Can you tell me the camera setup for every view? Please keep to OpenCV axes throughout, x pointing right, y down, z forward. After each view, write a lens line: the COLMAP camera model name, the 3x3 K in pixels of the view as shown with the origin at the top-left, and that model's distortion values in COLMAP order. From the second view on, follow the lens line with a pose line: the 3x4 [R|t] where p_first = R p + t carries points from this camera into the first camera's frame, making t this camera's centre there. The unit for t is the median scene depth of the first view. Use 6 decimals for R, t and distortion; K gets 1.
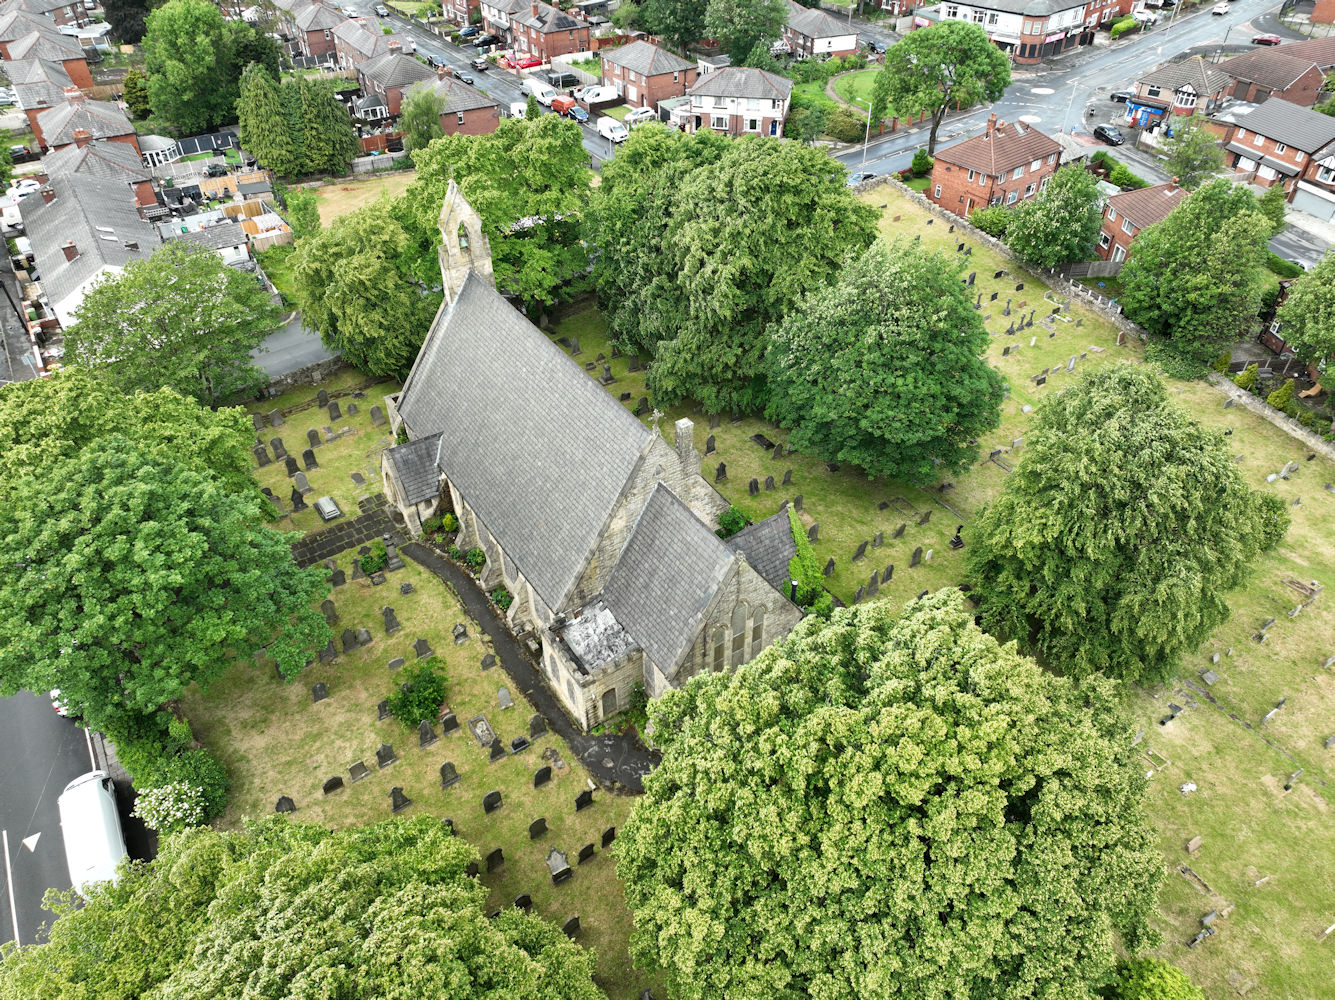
lens RADIAL K [[927.0, 0, 668.3], [0, 927.0, 499.4], [0, 0, 1]] dist [-0.000380, 0.012501]
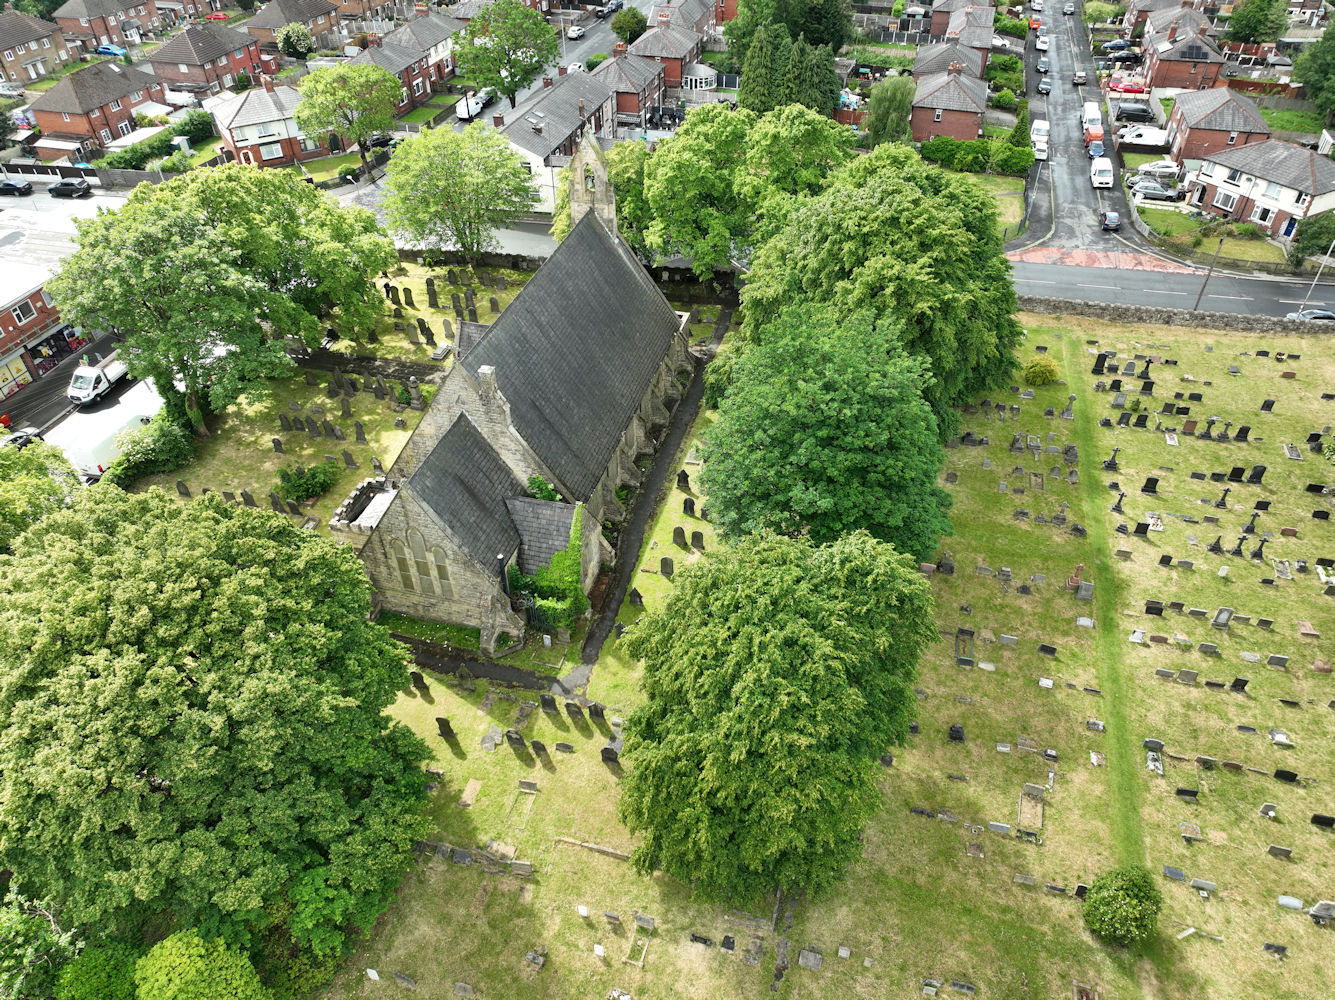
lens RADIAL K [[927.0, 0, 667.3], [0, 927.0, 500.2], [0, 0, 1]] dist [-0.000380, 0.012501]
pose [[0.655450, 0.482714, -0.580838, 0.334868], [-0.475830, 0.861183, 0.178745, -0.095213], [0.586491, 0.159222, 0.794152, 0.112954]]
